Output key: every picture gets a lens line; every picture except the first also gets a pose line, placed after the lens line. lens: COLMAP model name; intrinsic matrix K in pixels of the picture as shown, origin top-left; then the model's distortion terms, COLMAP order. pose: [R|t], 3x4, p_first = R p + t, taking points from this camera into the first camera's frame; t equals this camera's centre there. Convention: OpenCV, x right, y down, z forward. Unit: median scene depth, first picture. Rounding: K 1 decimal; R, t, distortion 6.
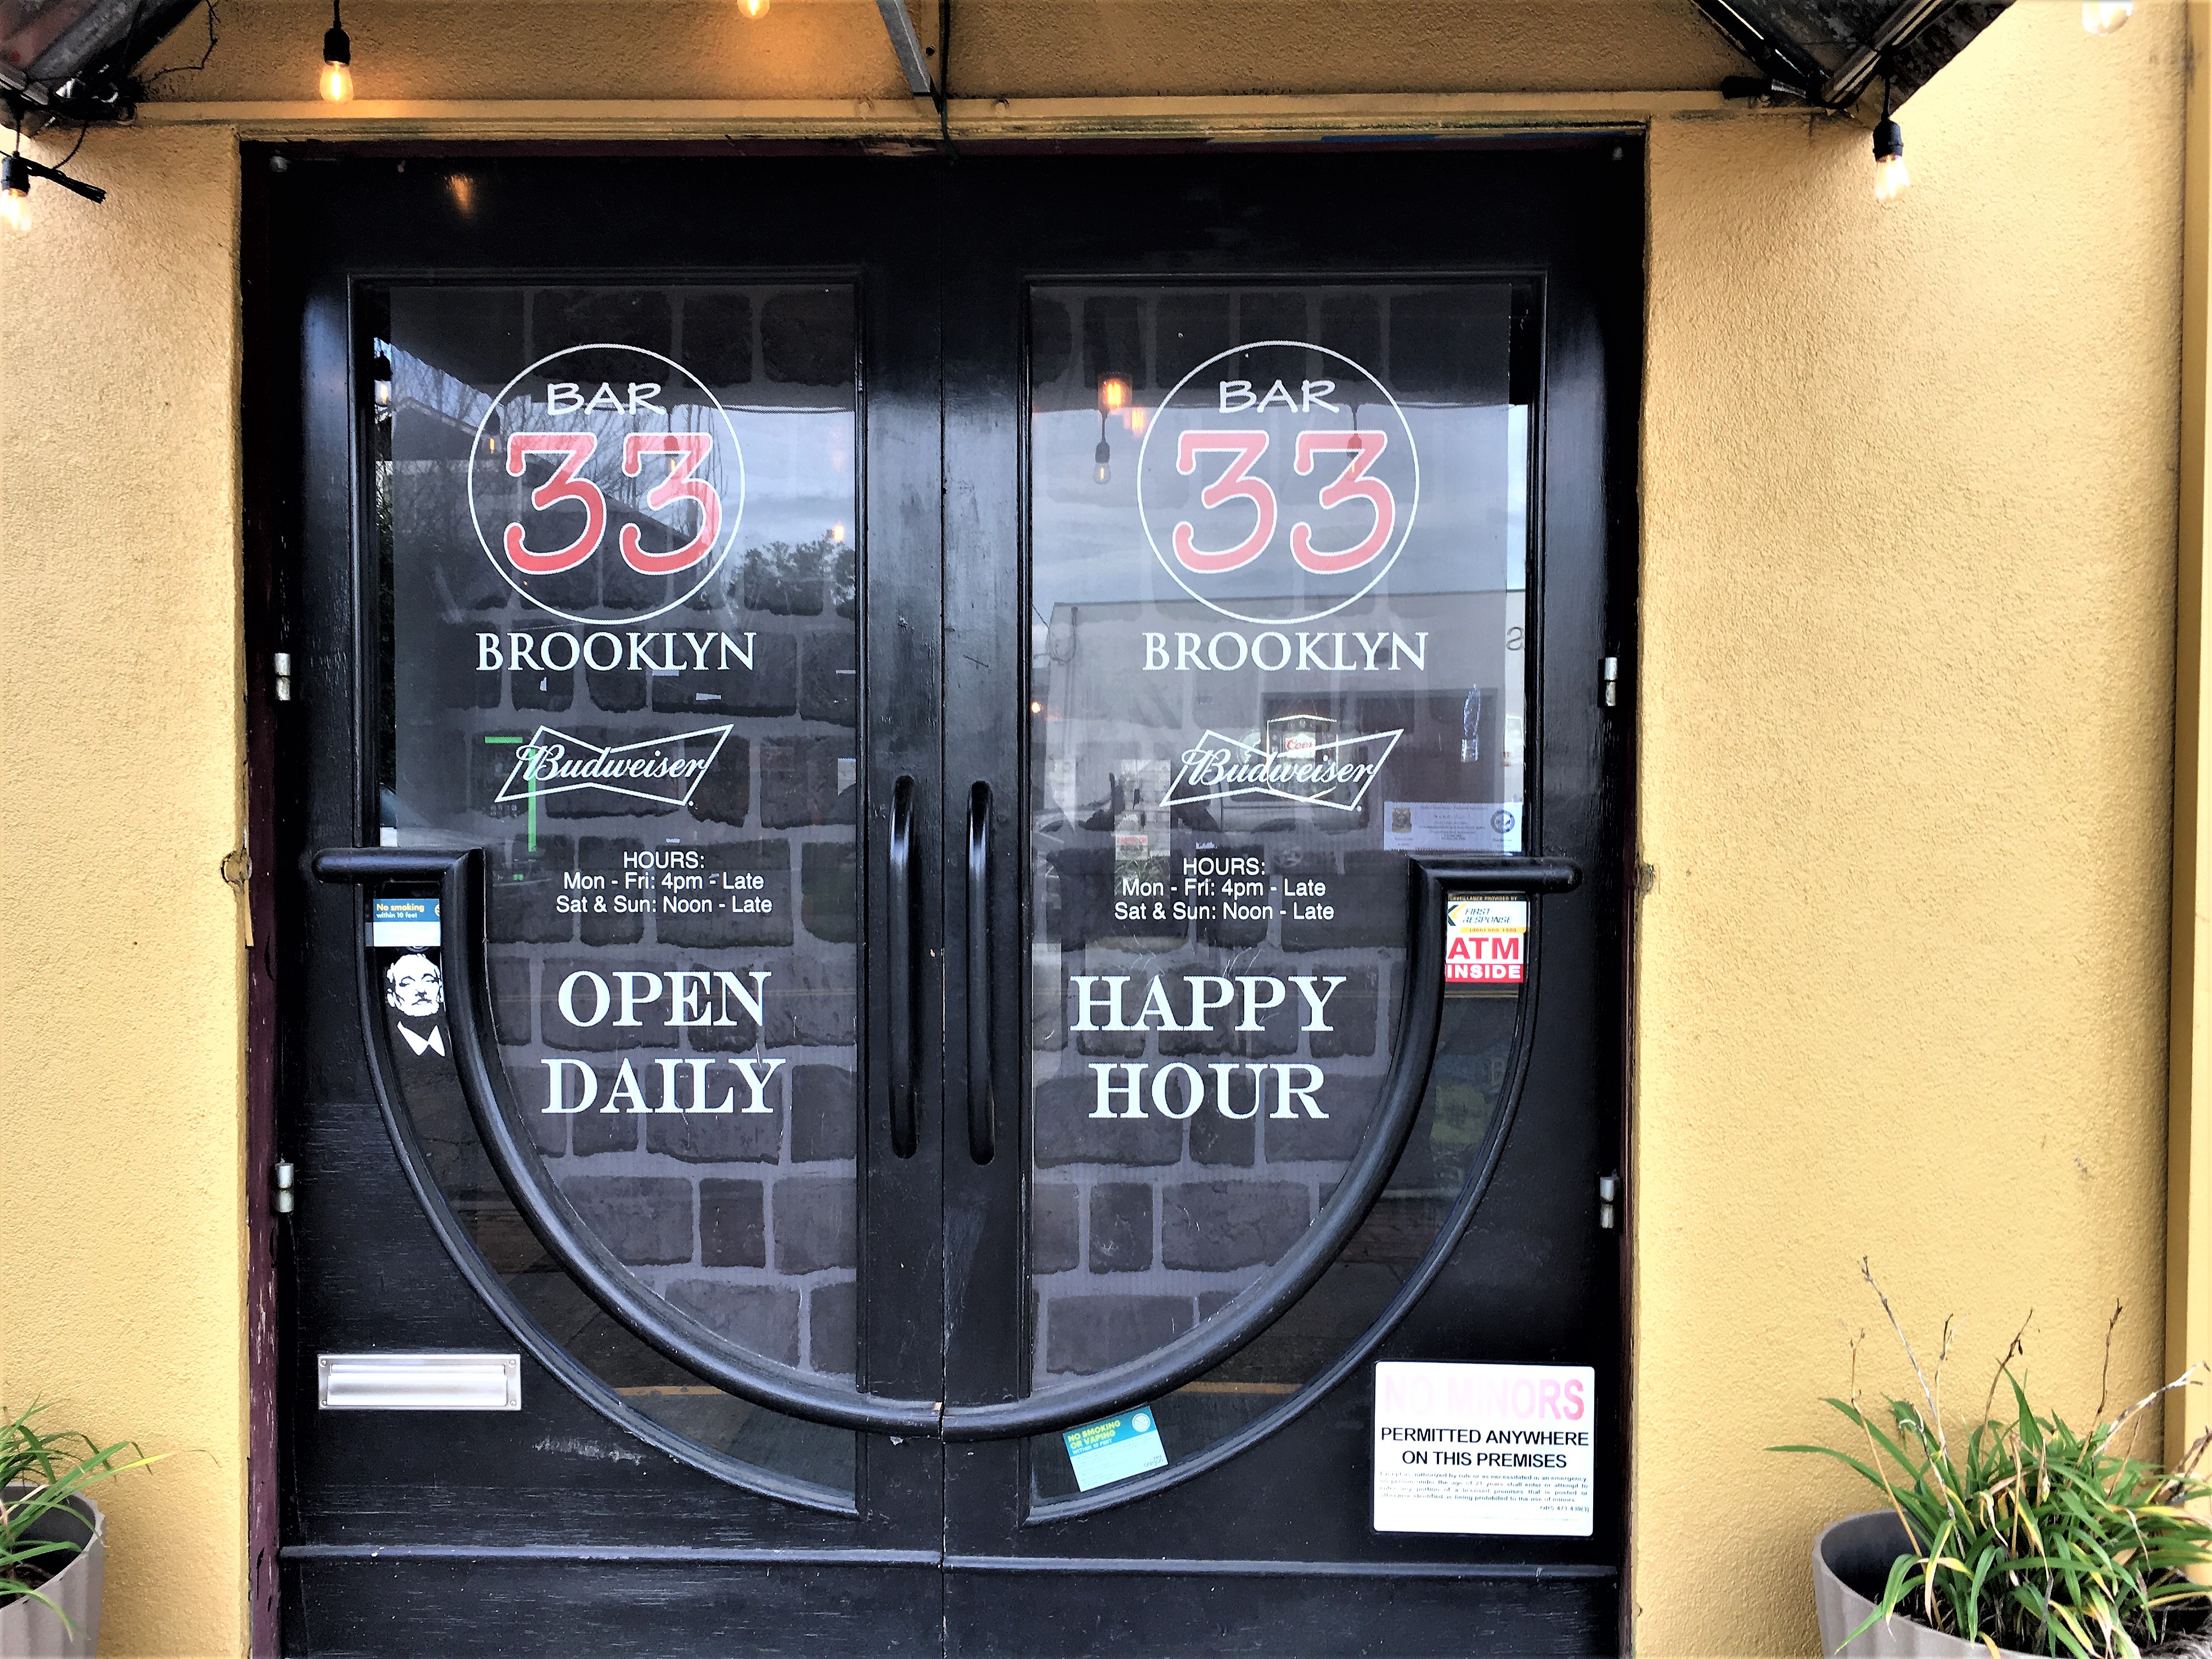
lens RADIAL K [[1879.5, 0, 1106.4], [0, 1879.5, 829.0], [0, 0, 1]] dist [0.029697, -0.020580]
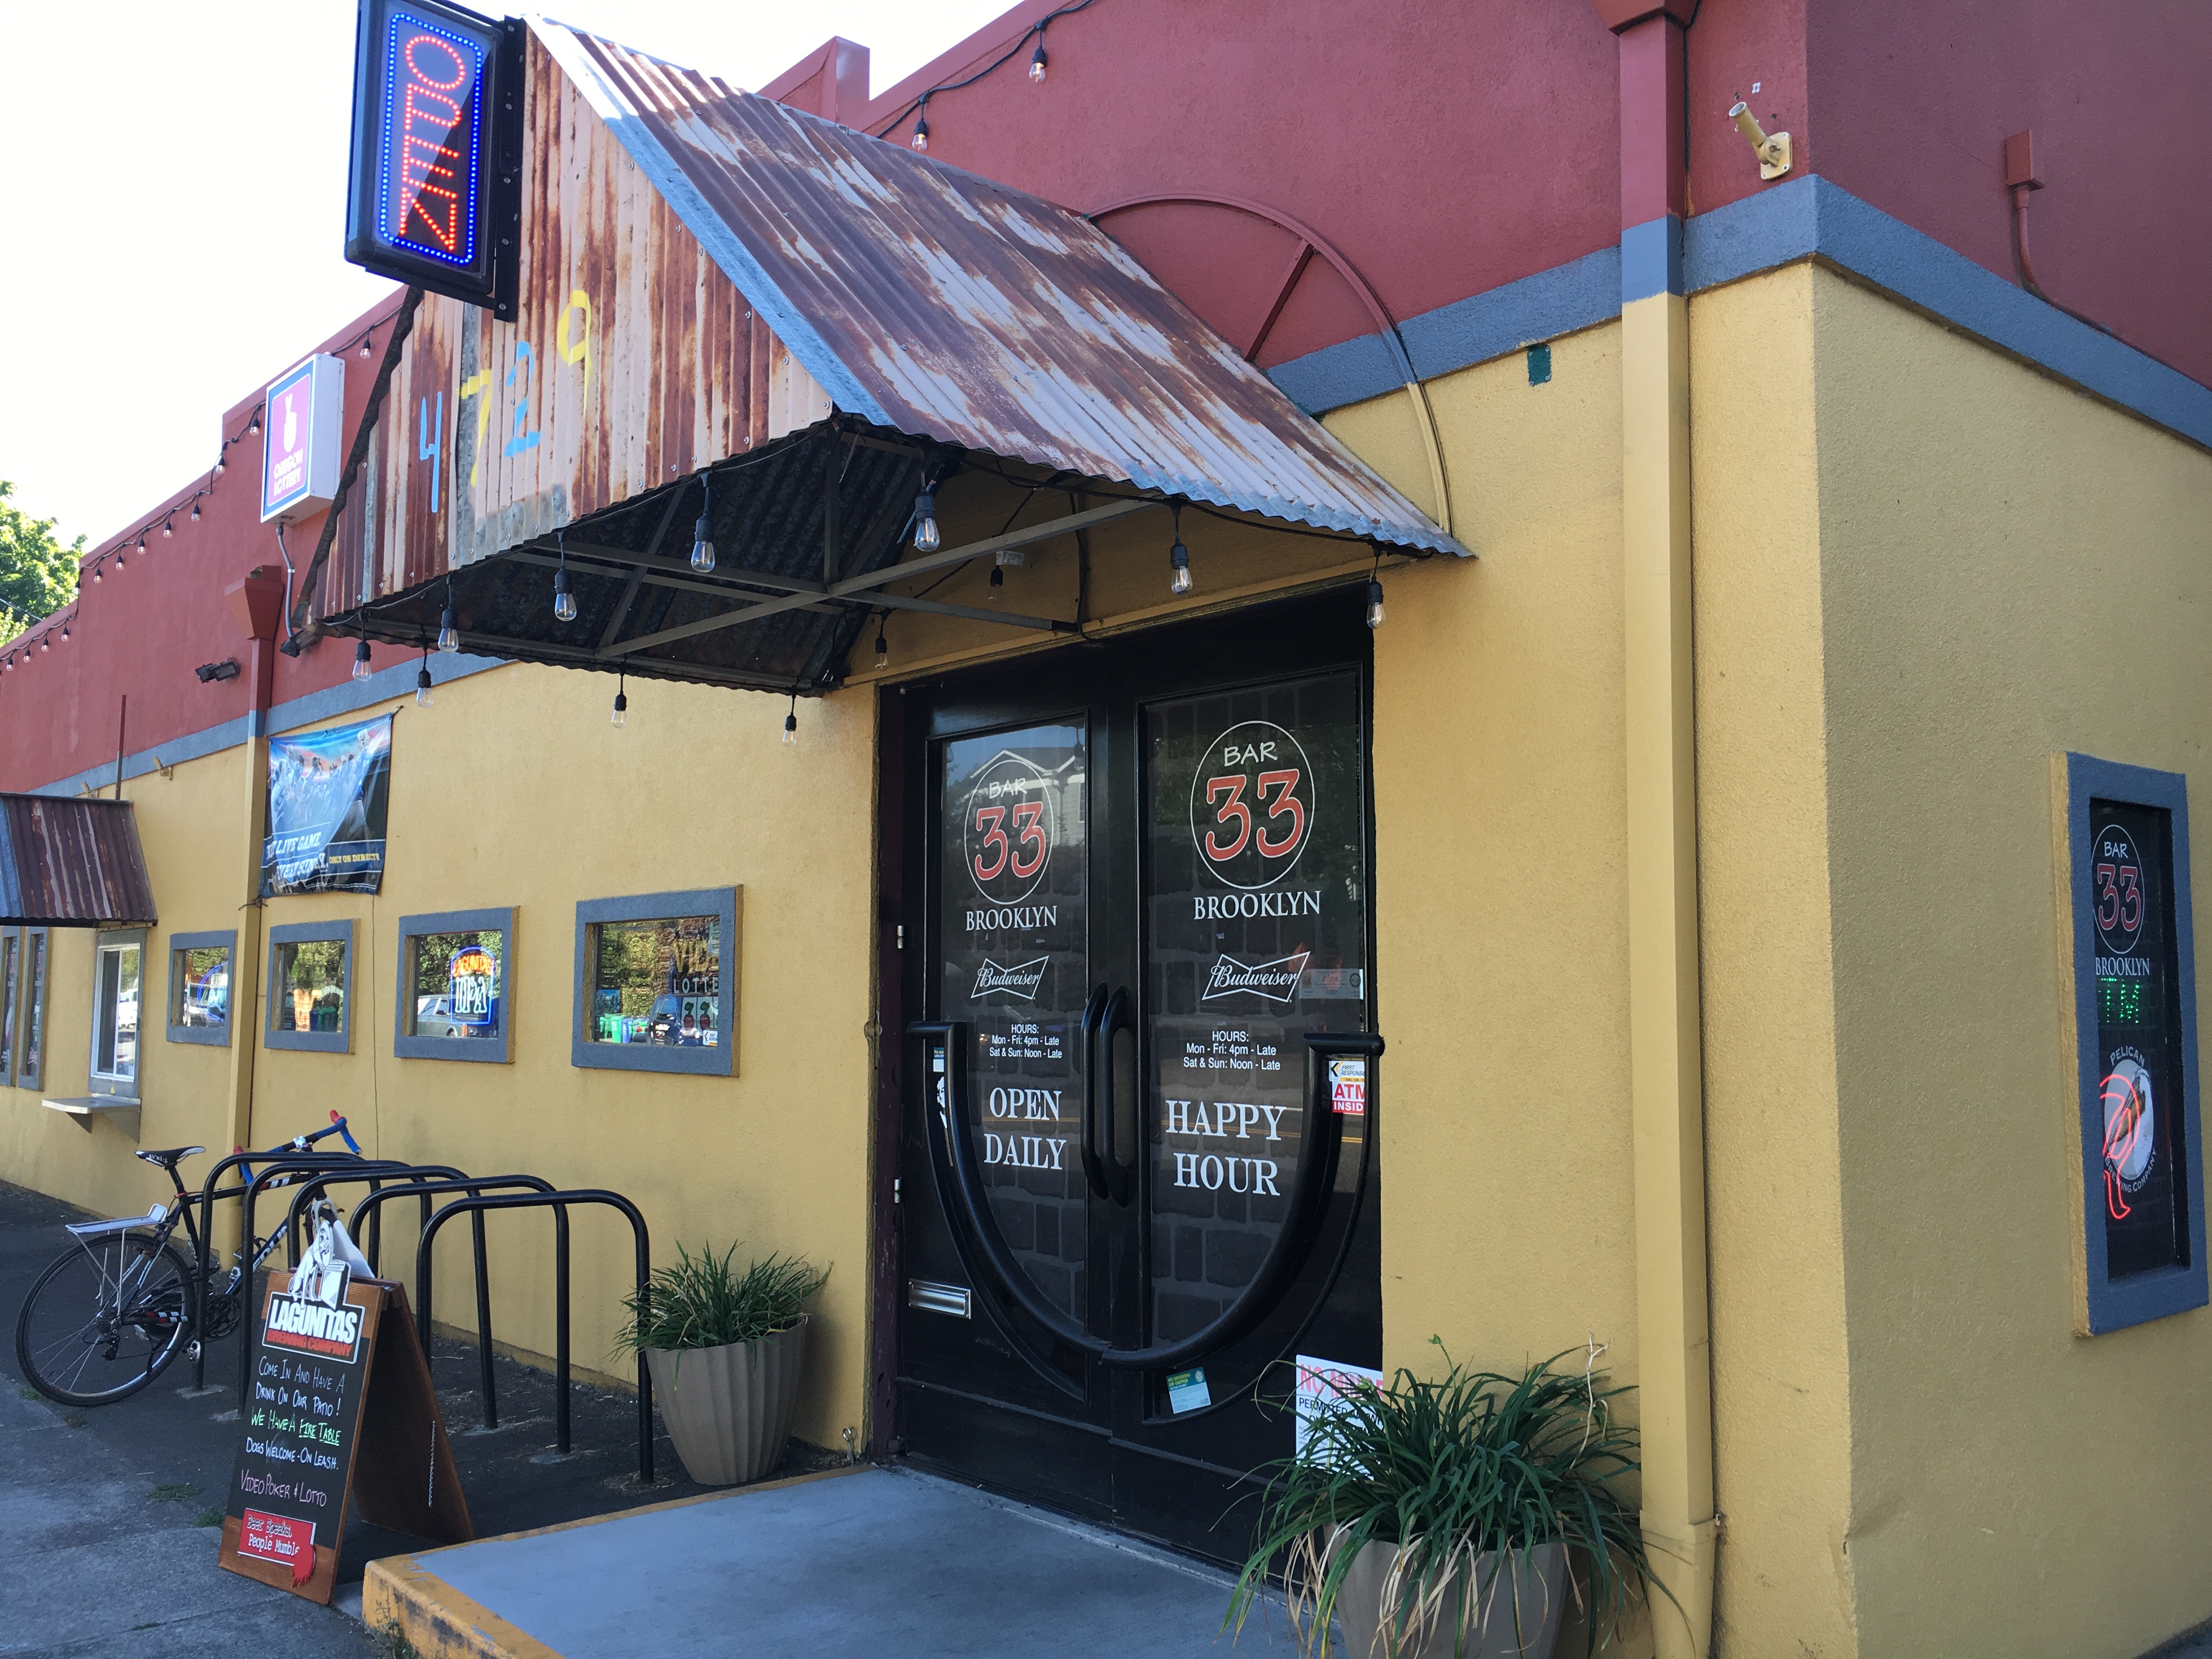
lens RADIAL K [[1879.5, 0, 1107.4], [0, 1879.5, 829.9], [0, 0, 1]] dist [0.029697, -0.020580]
pose [[0.666626, -0.067261, -0.742352, 1.225142], [-0.018607, 0.994108, -0.106781, 0.017873], [0.745160, 0.084996, 0.661447, -0.191664]]
